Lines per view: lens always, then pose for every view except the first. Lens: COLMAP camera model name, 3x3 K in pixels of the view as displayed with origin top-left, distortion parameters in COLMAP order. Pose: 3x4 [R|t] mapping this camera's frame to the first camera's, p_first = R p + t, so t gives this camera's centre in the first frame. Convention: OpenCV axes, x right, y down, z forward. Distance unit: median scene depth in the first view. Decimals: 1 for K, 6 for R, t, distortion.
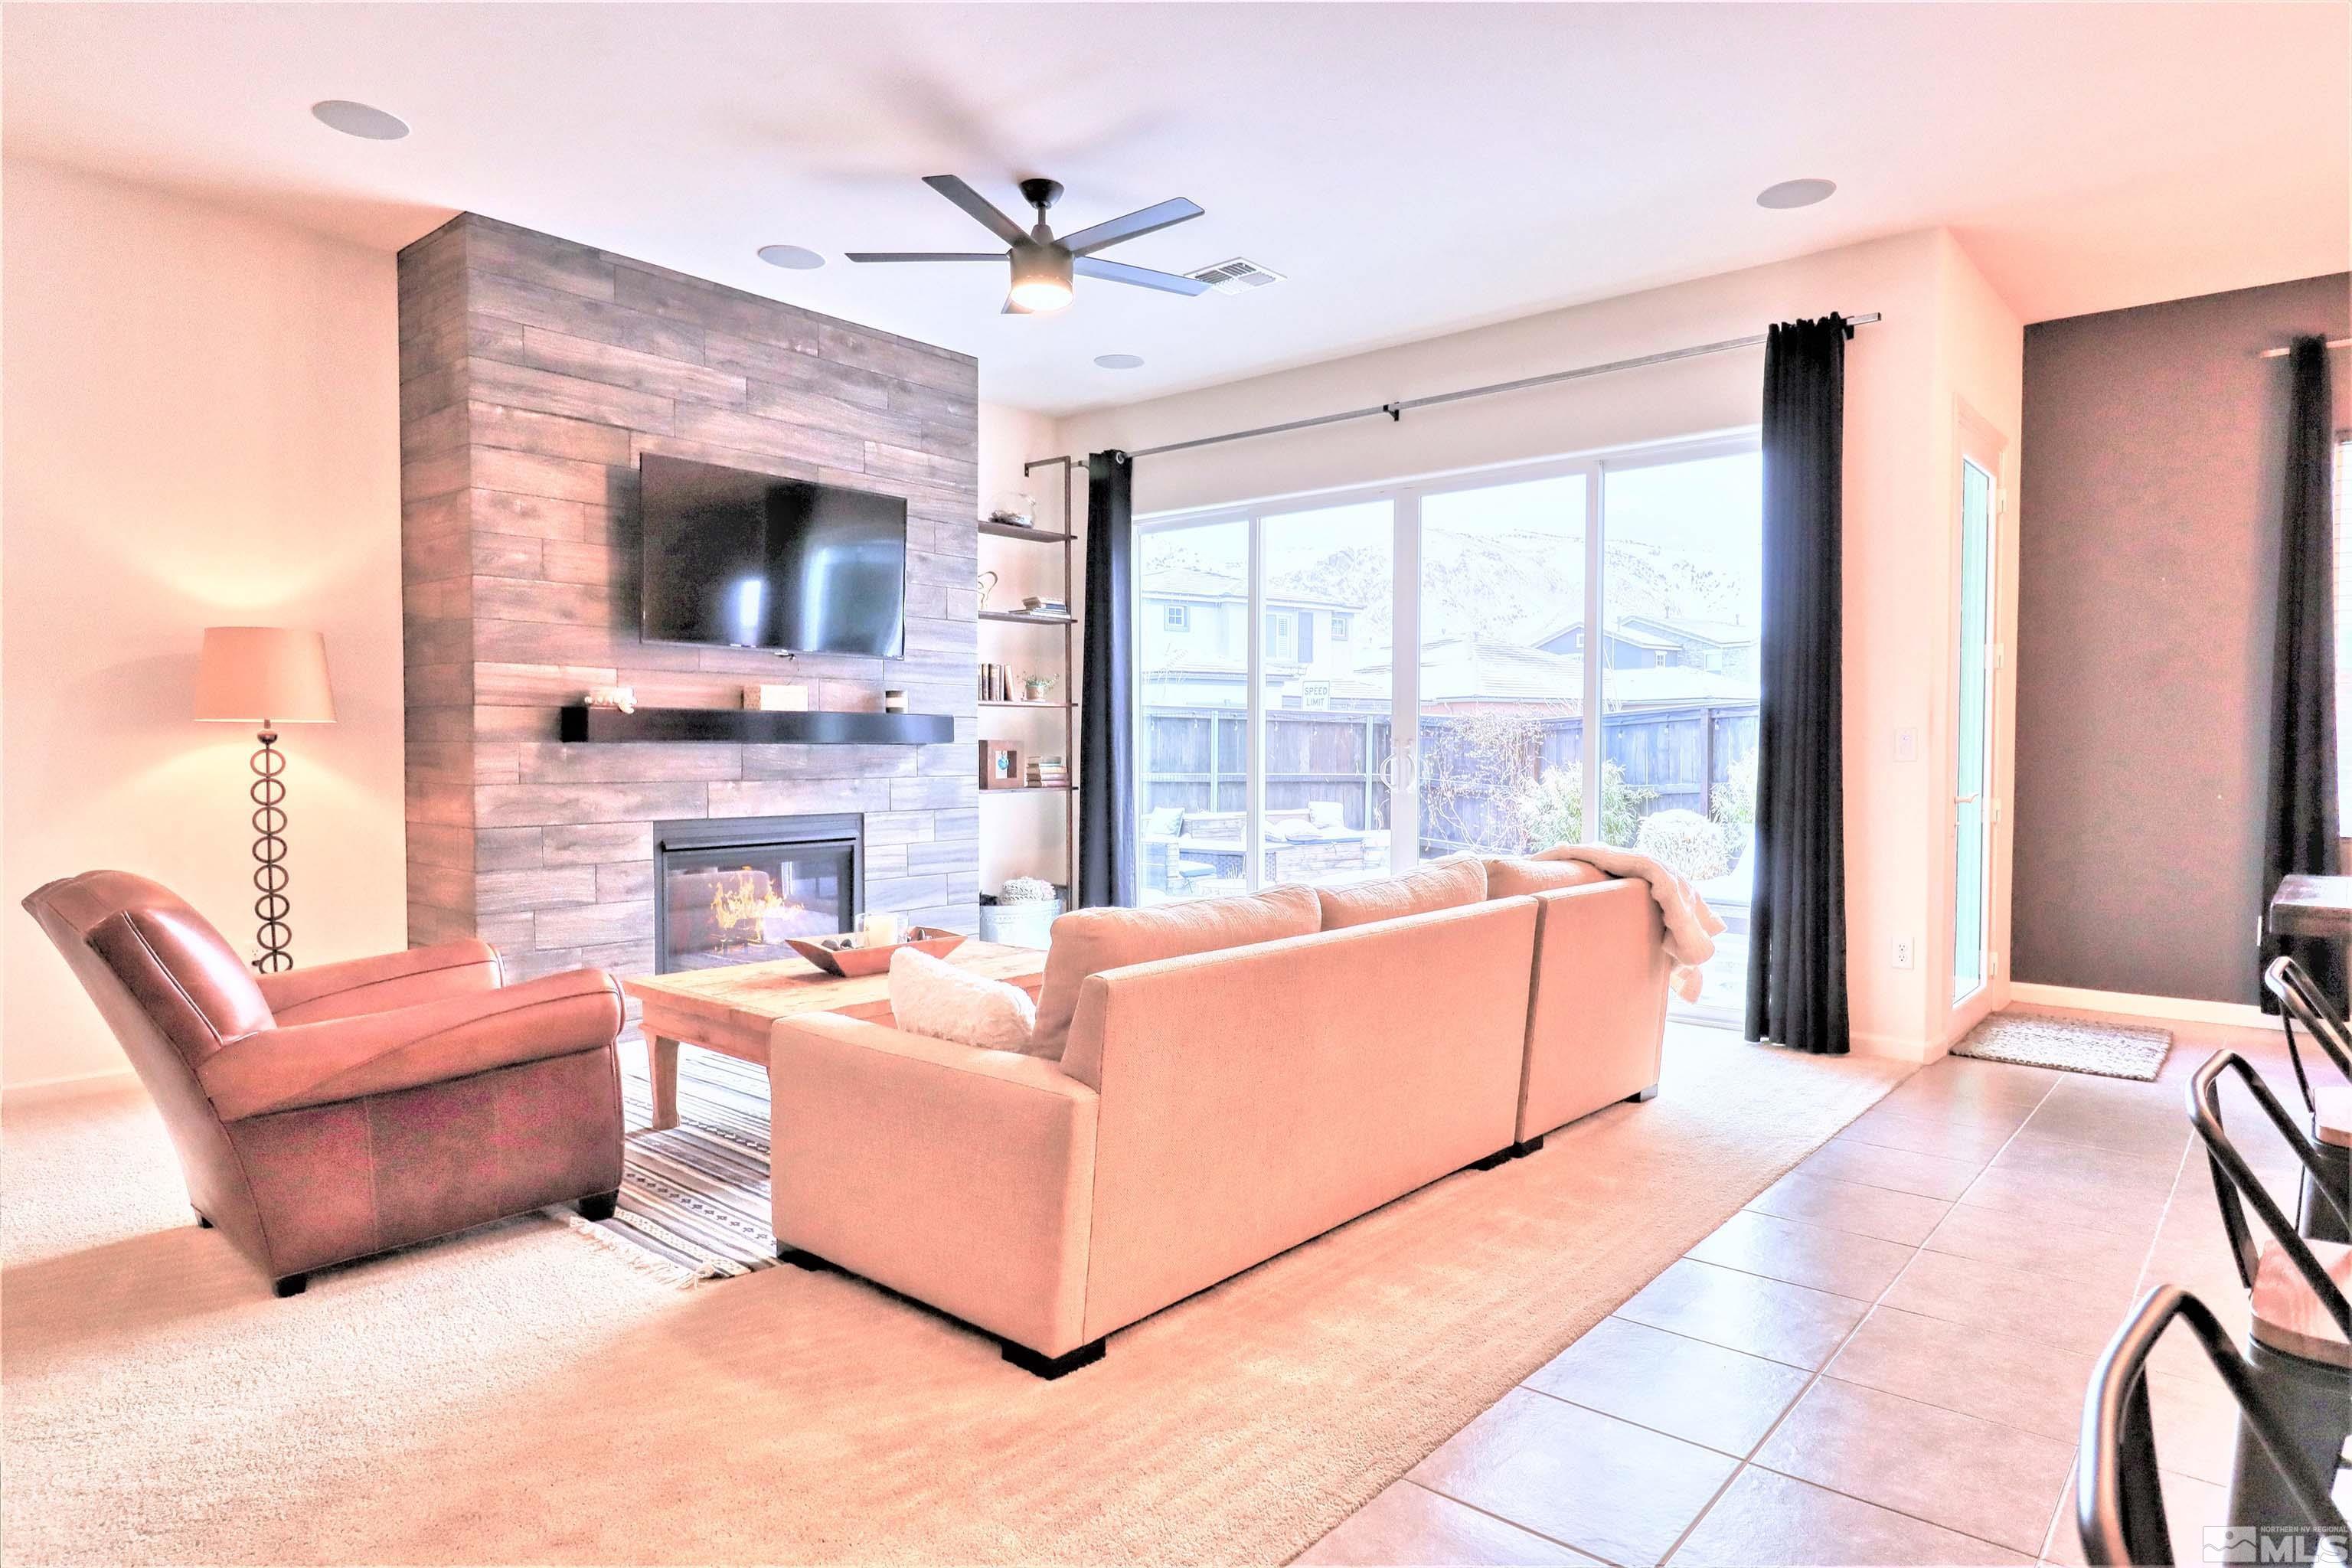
lens RADIAL K [[1347.9, 0, 1175.1], [0, 1347.9, 783.9], [0, 0, 1]] dist [-0.016847, -0.000803]
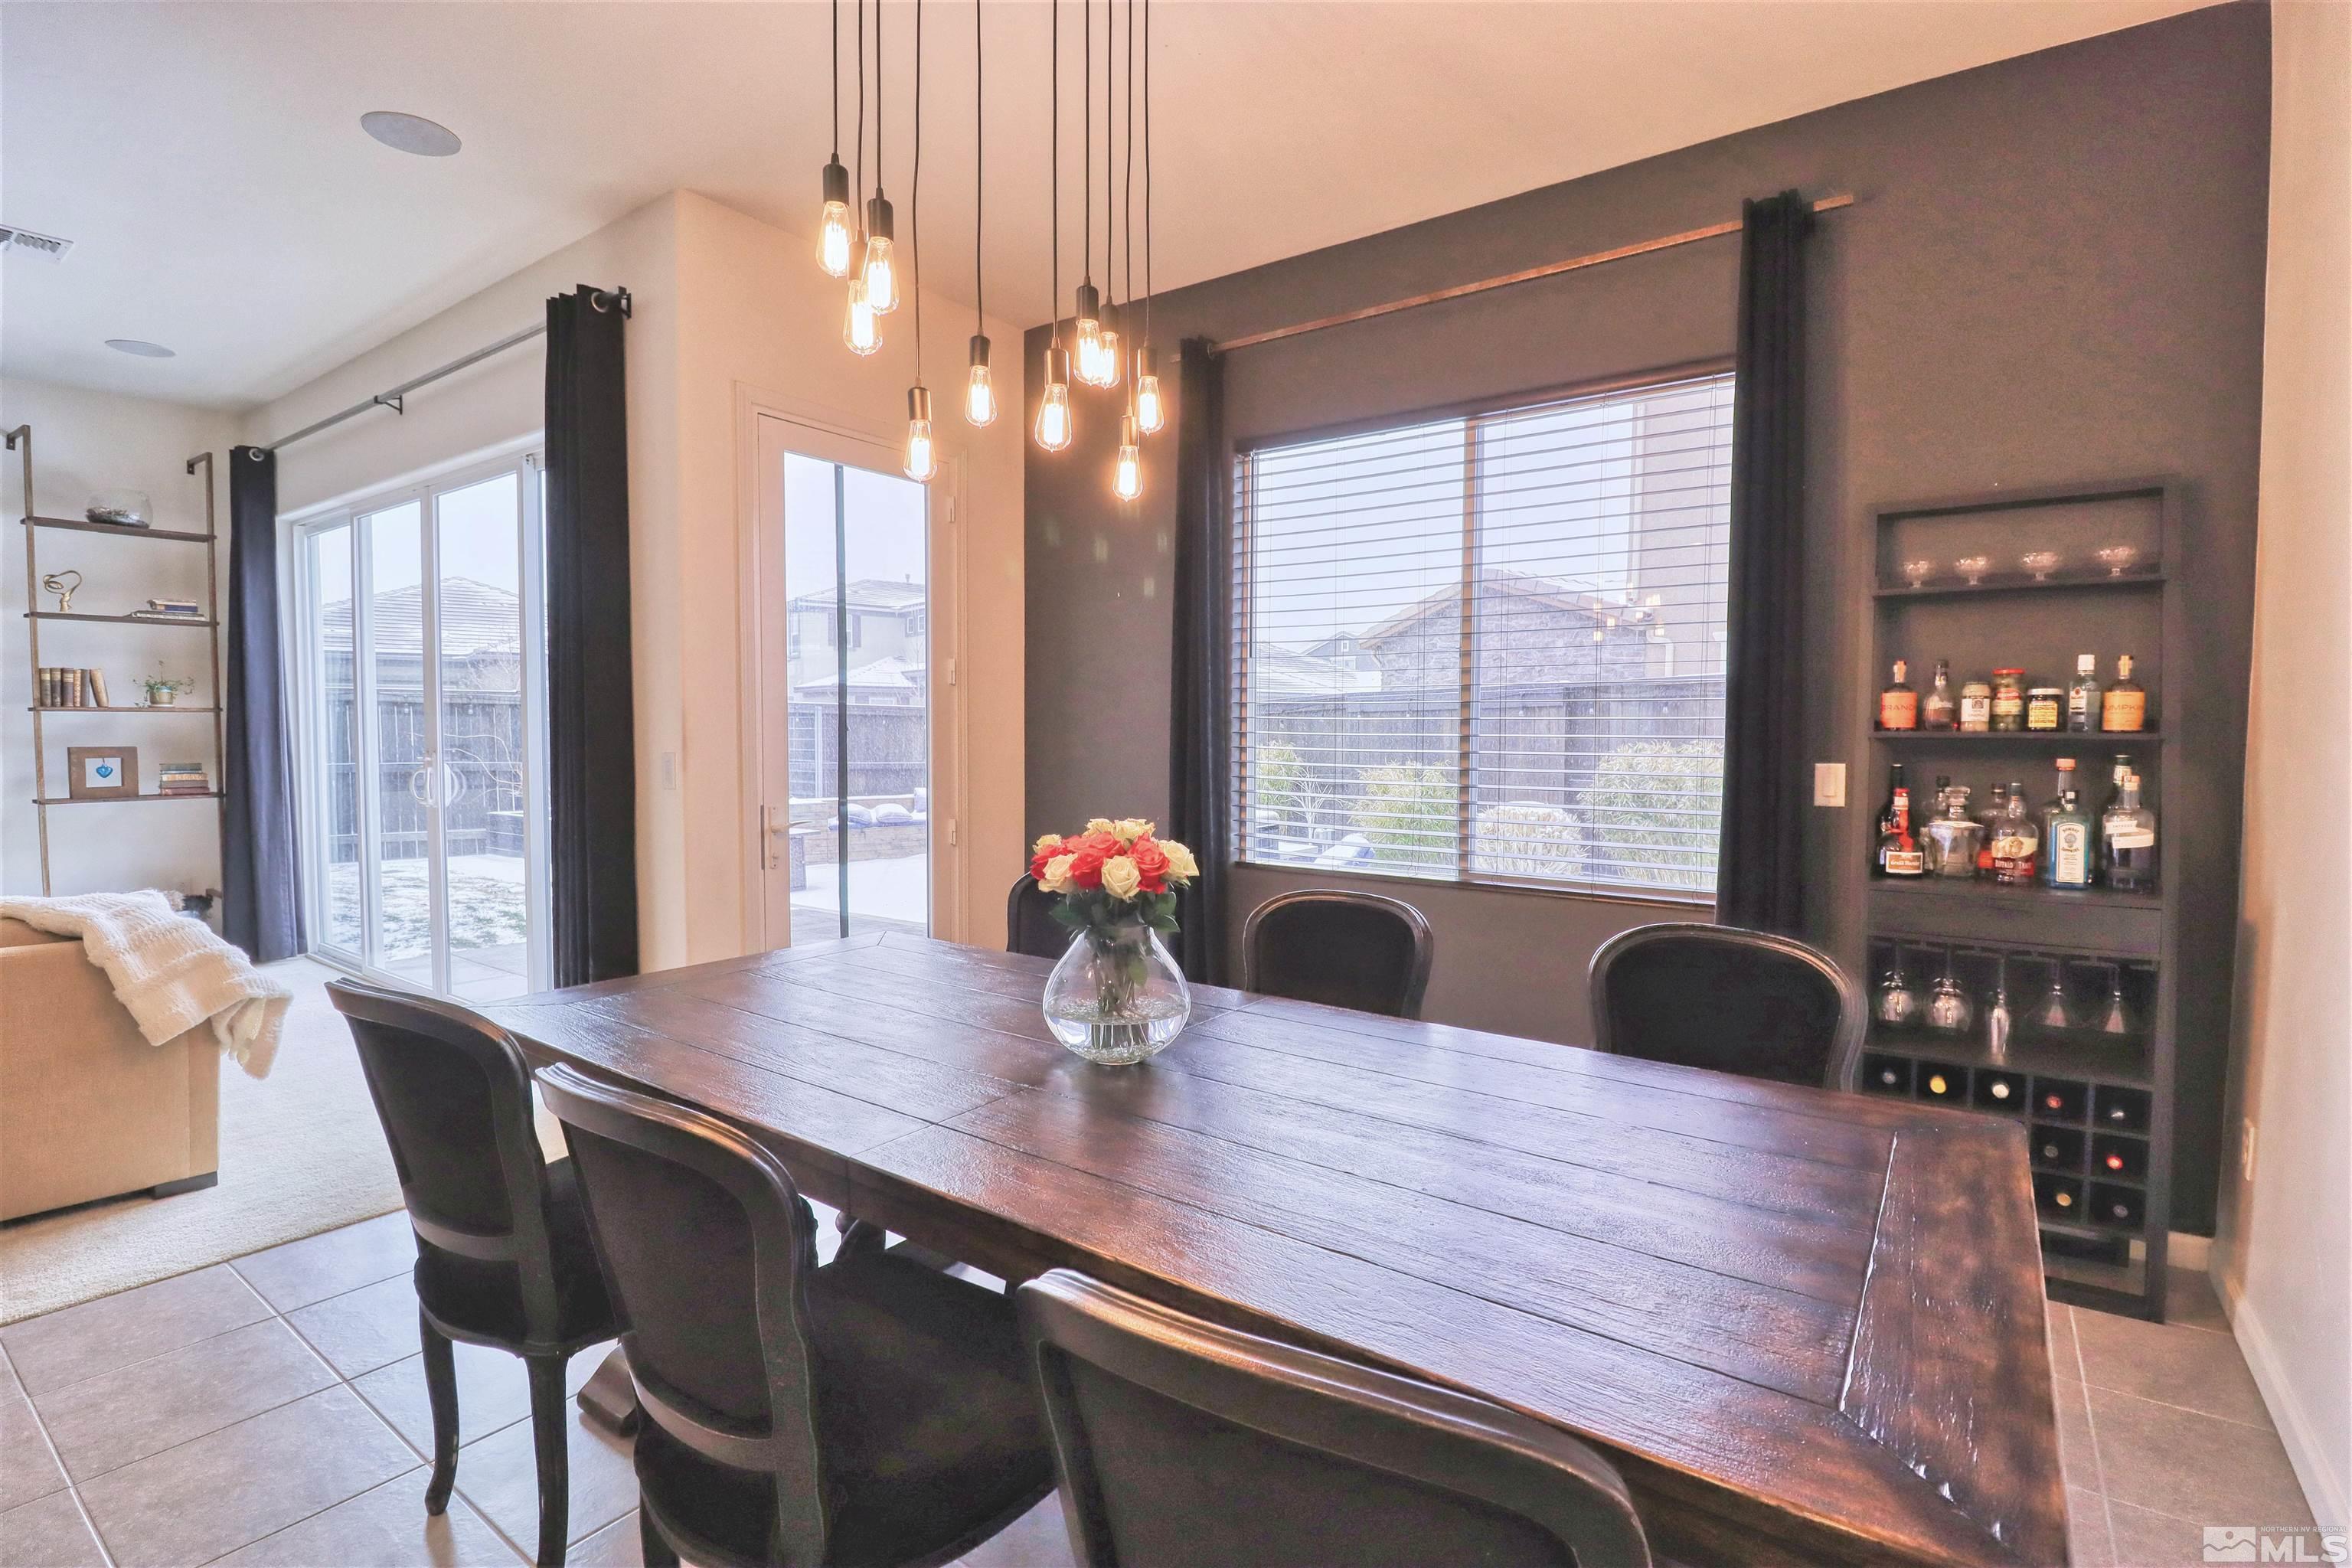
lens RADIAL K [[1094.2, 0, 1181.6], [0, 1094.2, 787.6], [0, 0, 1]] dist [-0.006060, -0.007429]
pose [[0.996415, 0.002253, 0.084574, 0.707560], [-0.004464, 0.999653, 0.025962, -0.033310], [-0.084486, -0.026247, 0.996079, 0.205797]]
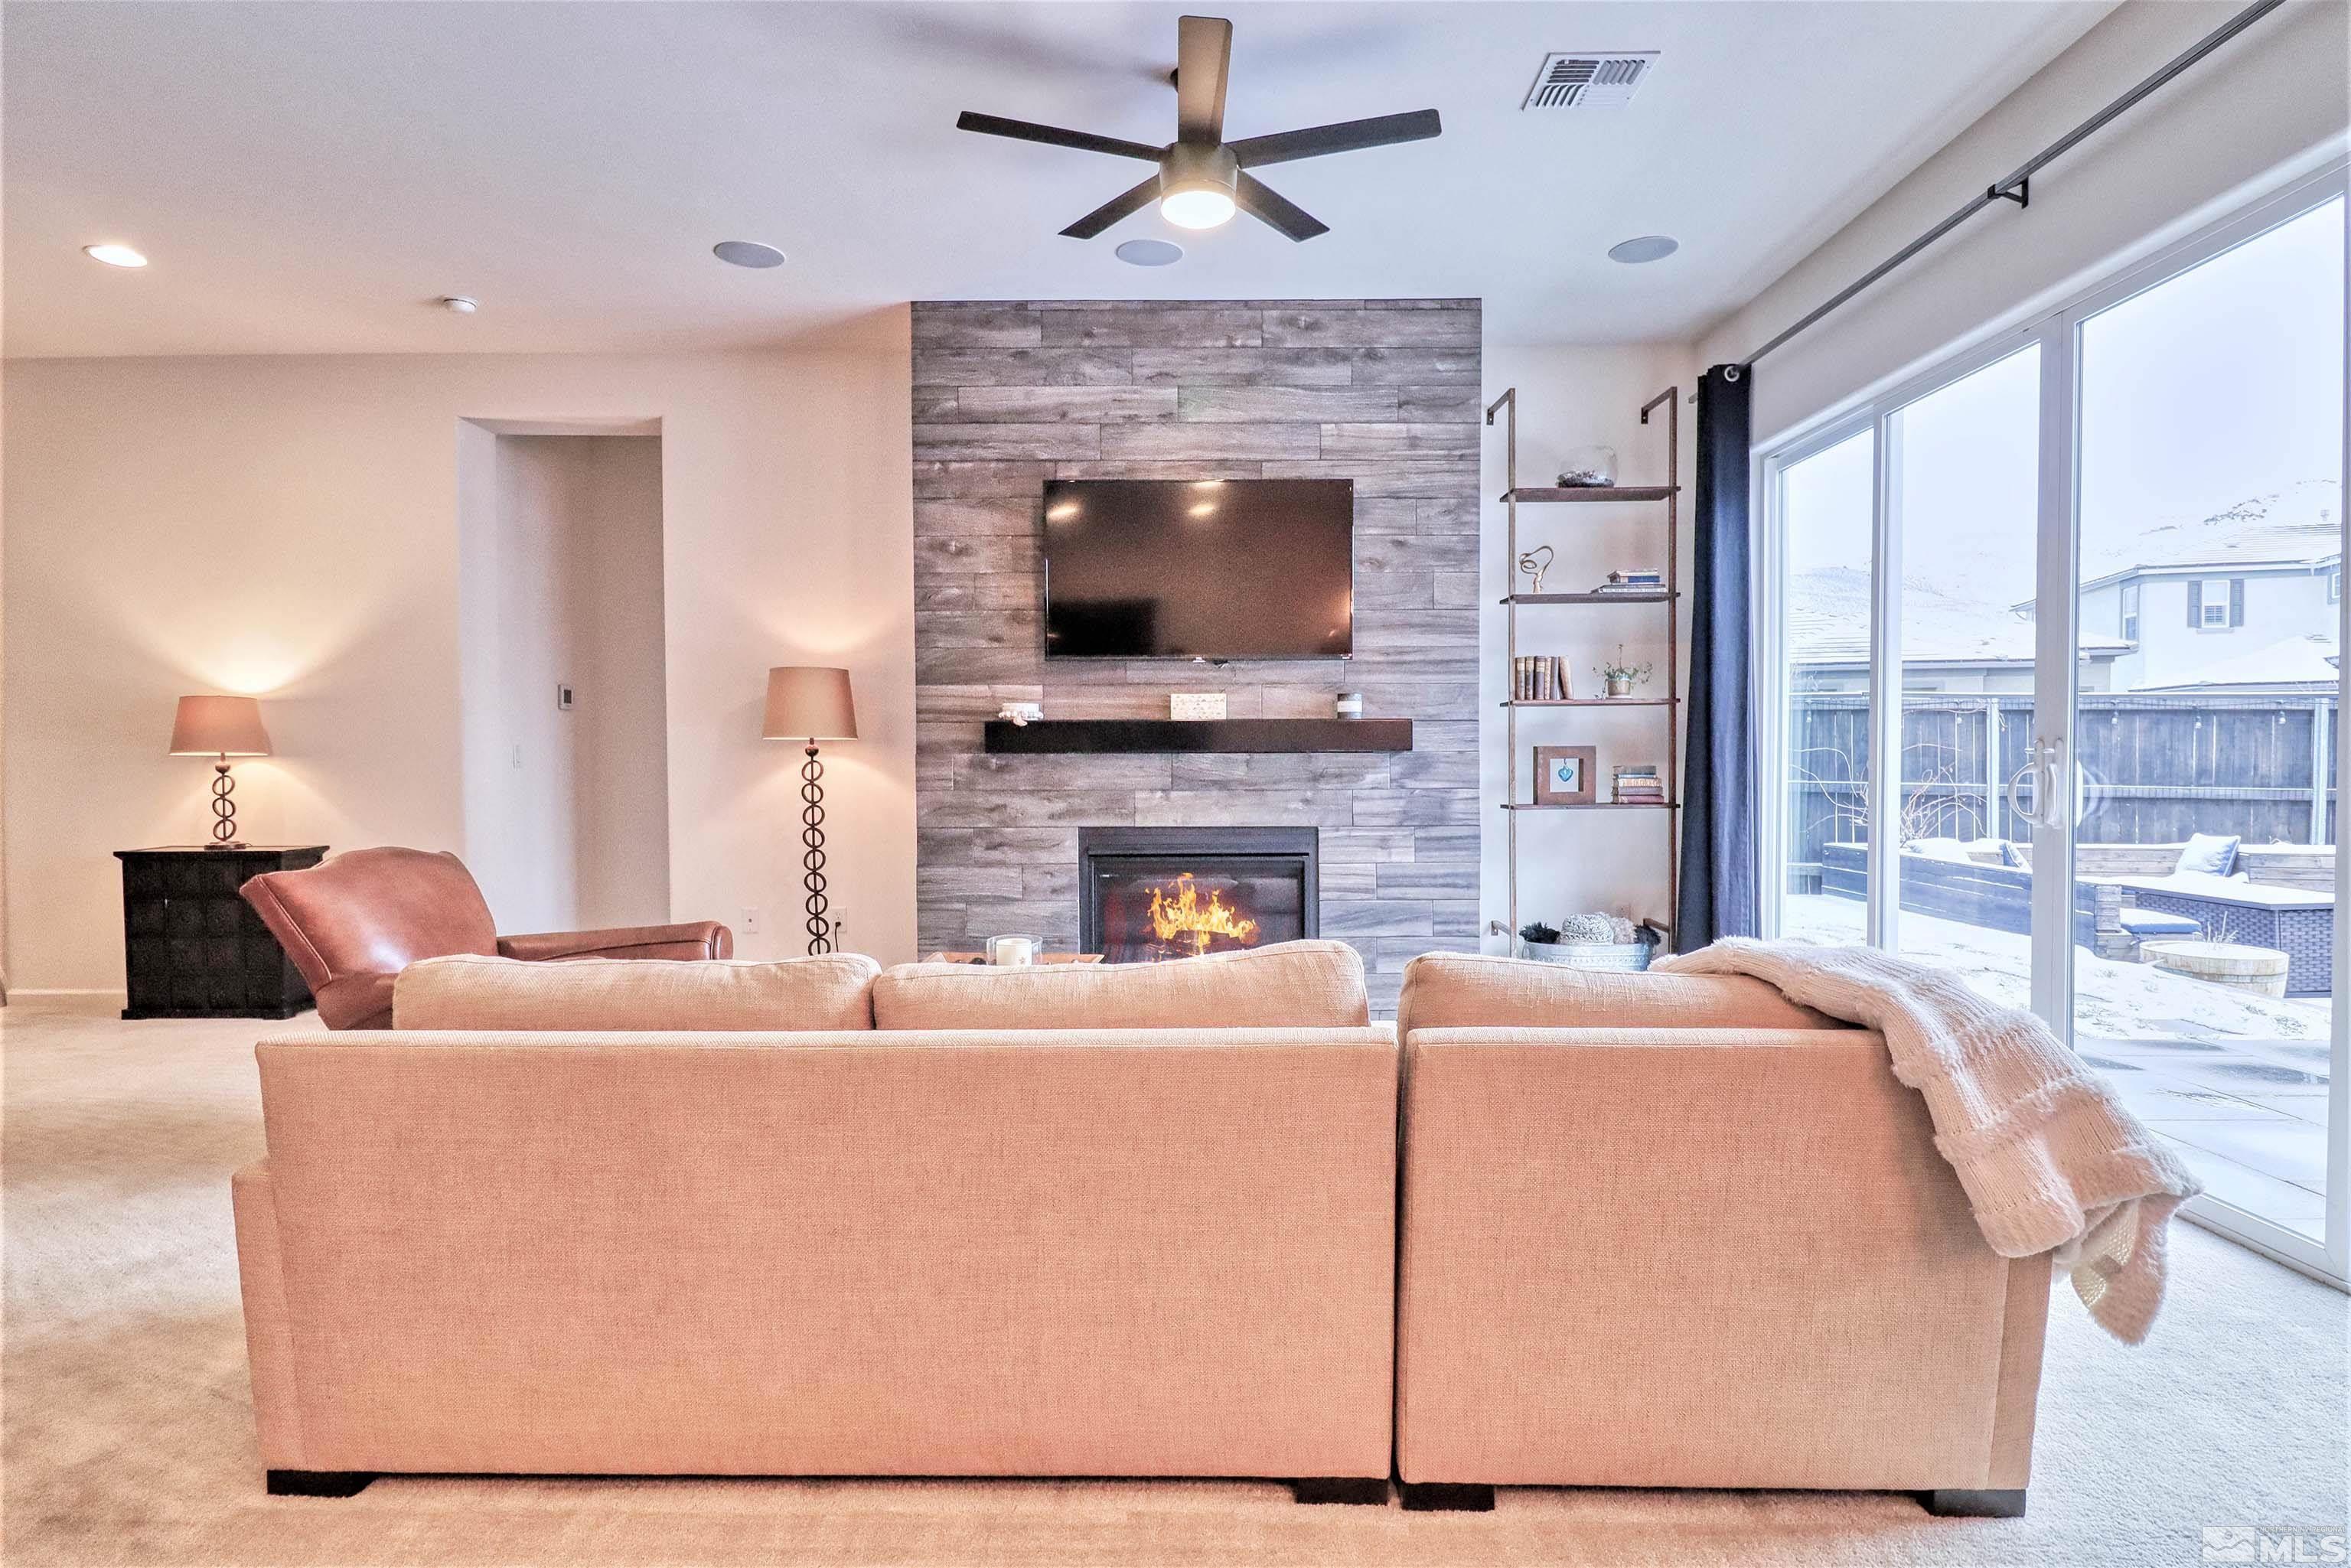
lens RADIAL K [[1241.2, 0, 1181.8], [0, 1241.2, 788.1], [0, 0, 1]] dist [-0.006449, -0.002826]
pose [[0.646638, 0.015421, -0.762641, 0.376903], [-0.015022, 0.999859, 0.007481, -0.010739], [0.762649, 0.006619, 0.646779, 0.395153]]
